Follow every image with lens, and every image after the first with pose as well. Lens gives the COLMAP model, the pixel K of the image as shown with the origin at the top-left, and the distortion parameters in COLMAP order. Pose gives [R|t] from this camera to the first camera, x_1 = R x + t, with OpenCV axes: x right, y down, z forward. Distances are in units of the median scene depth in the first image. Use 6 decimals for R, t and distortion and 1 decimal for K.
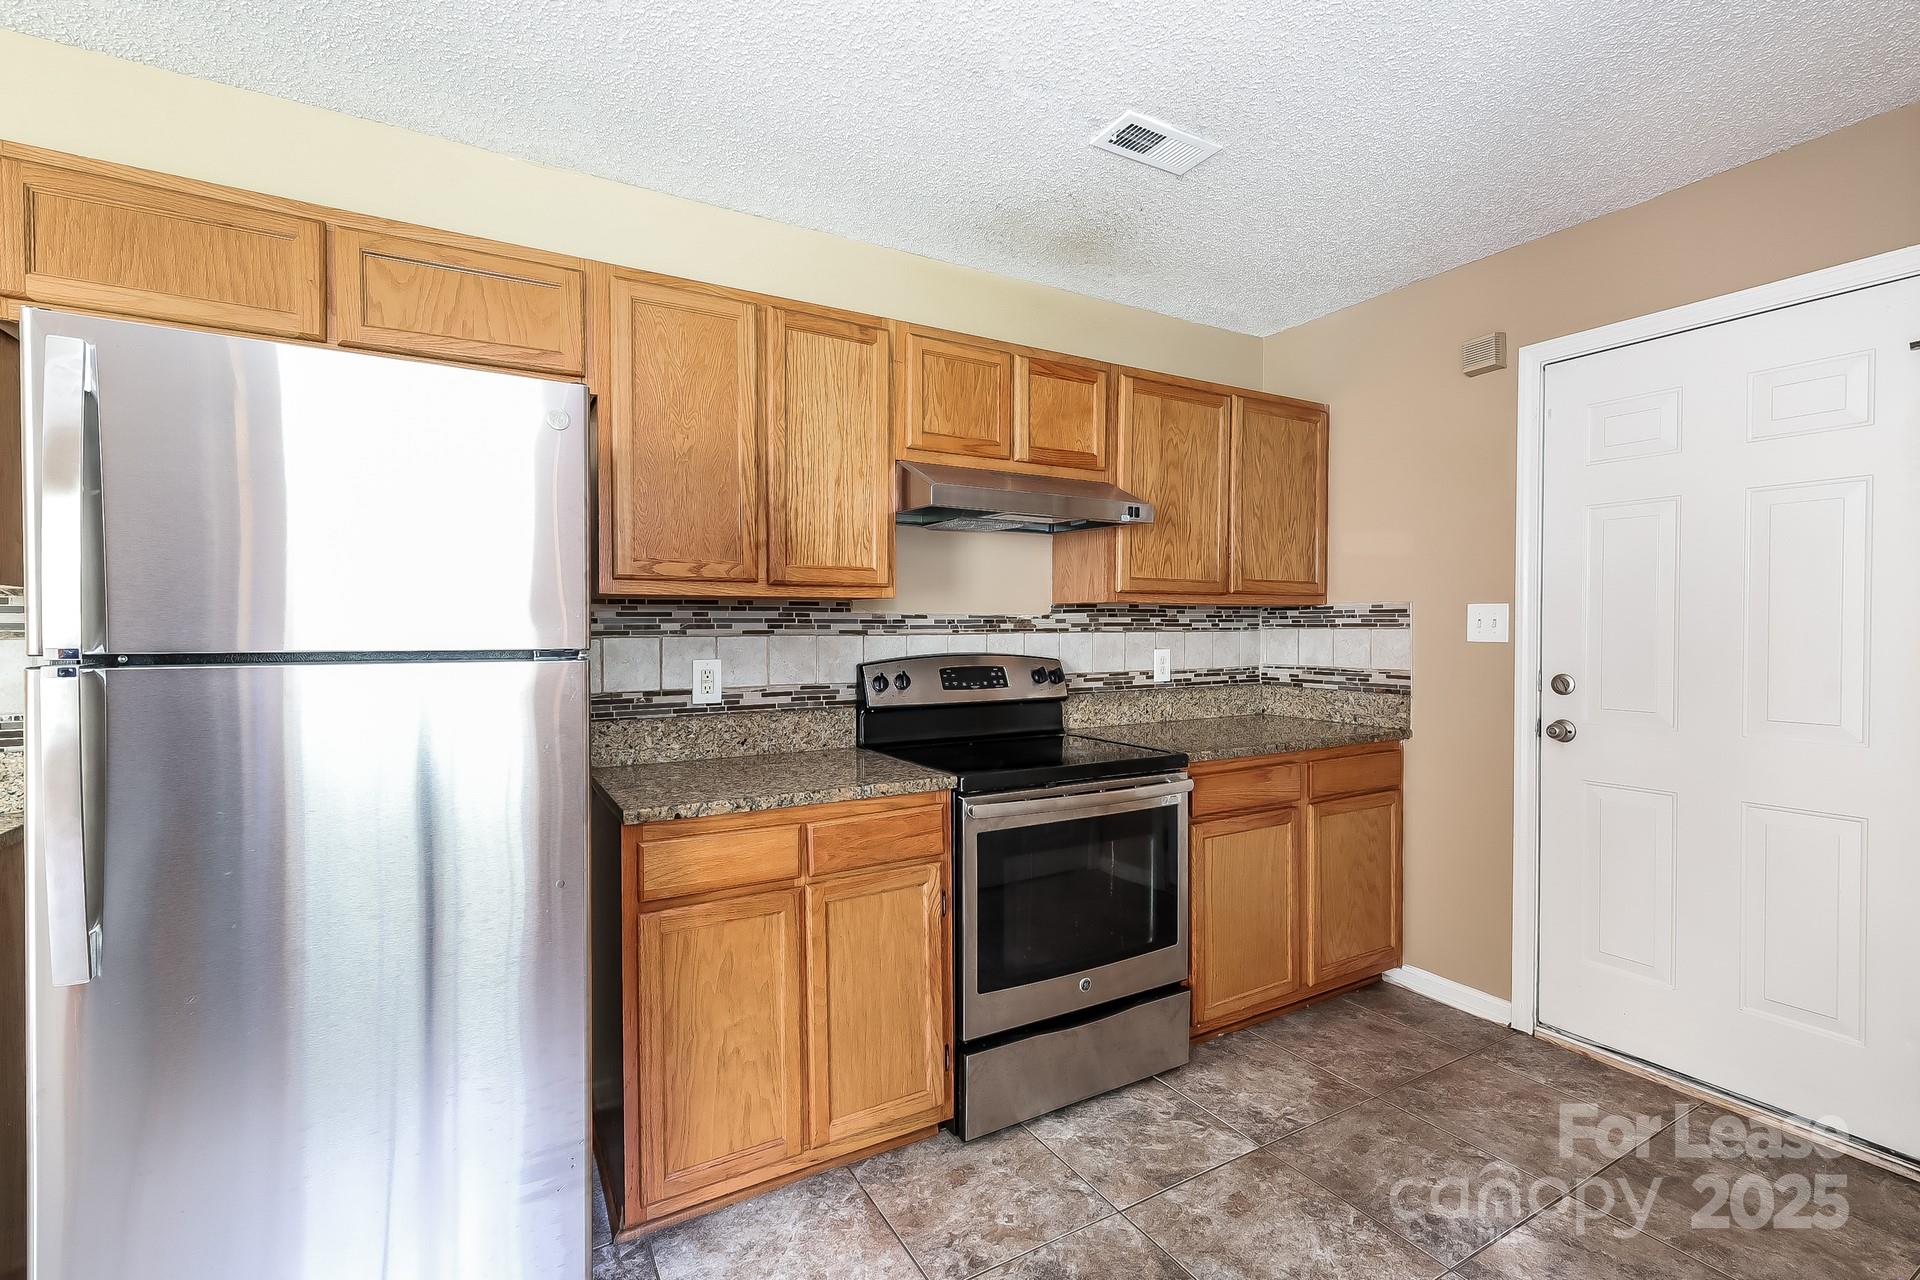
lens RADIAL K [[833.2, 0, 966.1], [0, 833.2, 640.0], [0, 0, 1]] dist [0.001275, 0.000129]
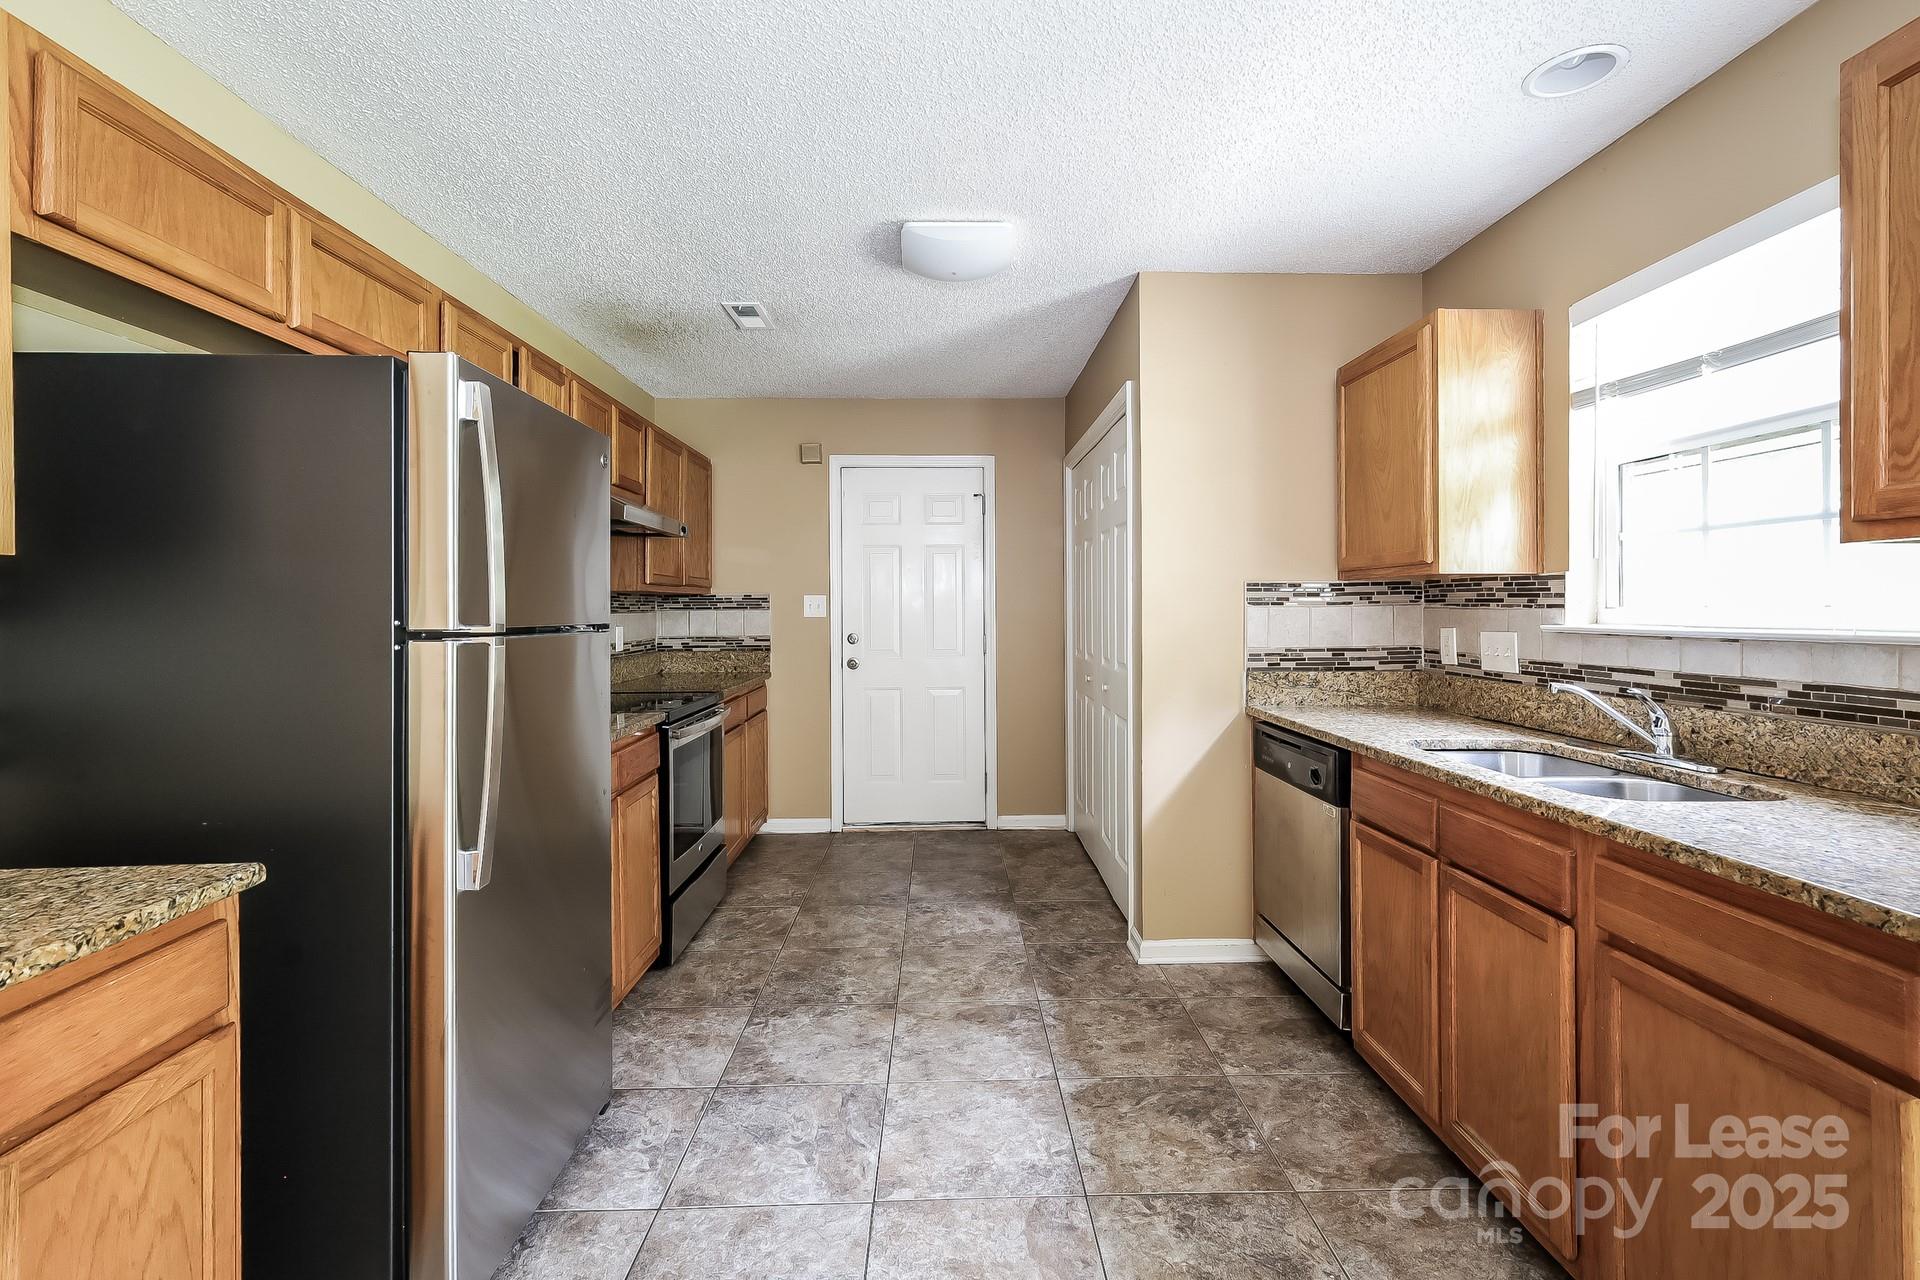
lens RADIAL K [[818.8, 0, 953.2], [0, 818.8, 603.6], [0, 0, 1]] dist [0.002861, 0.000044]
pose [[0.490785, 0.003045, 0.871275, -0.743818], [0.019193, 0.999713, -0.014305, 0.004262], [-0.871069, 0.023743, 0.490586, -0.101145]]
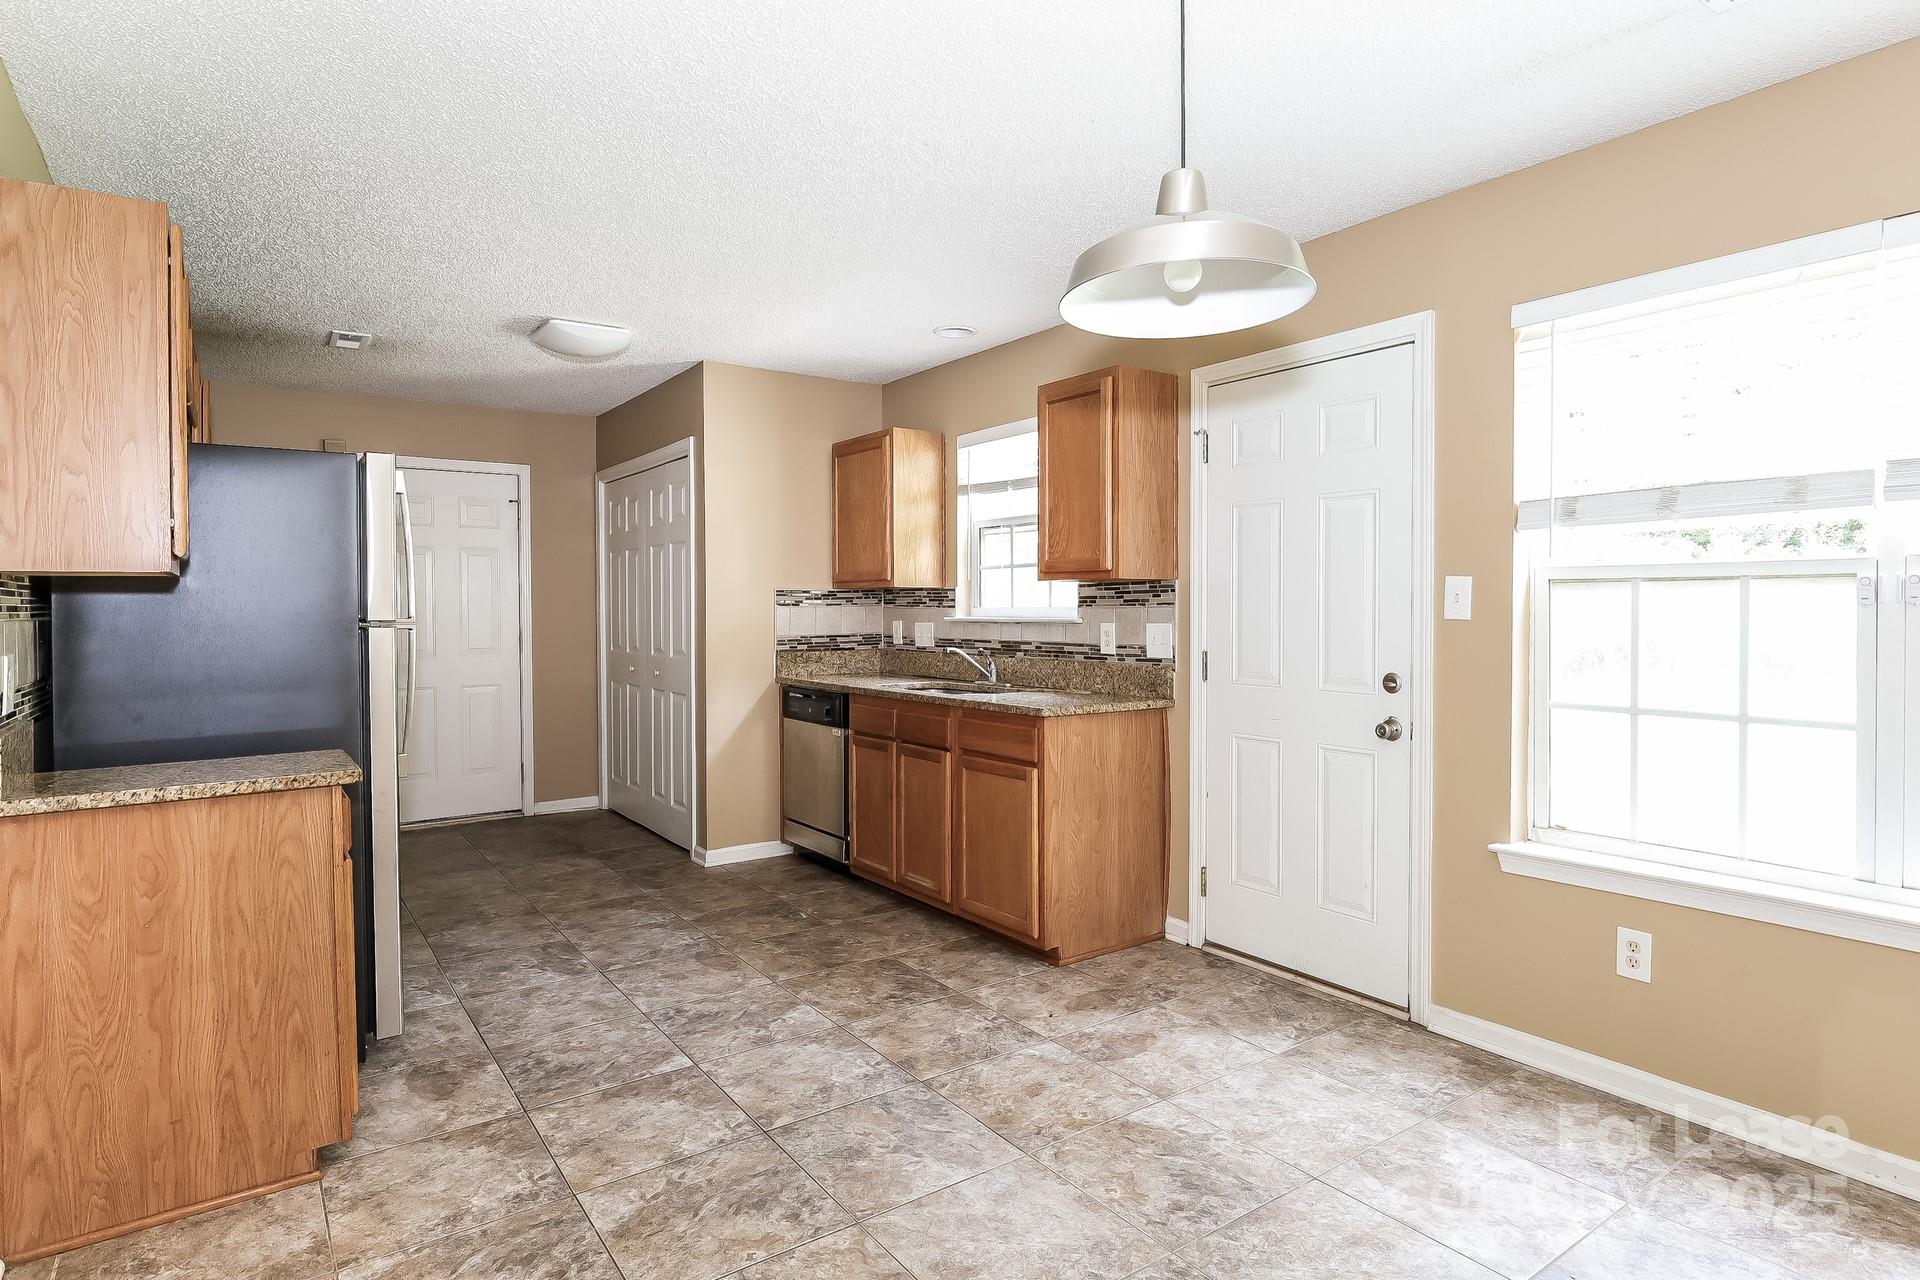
lens RADIAL K [[1022.3, 0, 955.2], [0, 1022.3, 625.4], [0, 0, 1]] dist [0.000762, 0.000092]
pose [[-0.099324, -0.016712, 0.994915, -1.591915], [0.021988, 0.999578, 0.018985, 0.006217], [-0.994812, 0.023762, -0.098915, -0.048233]]
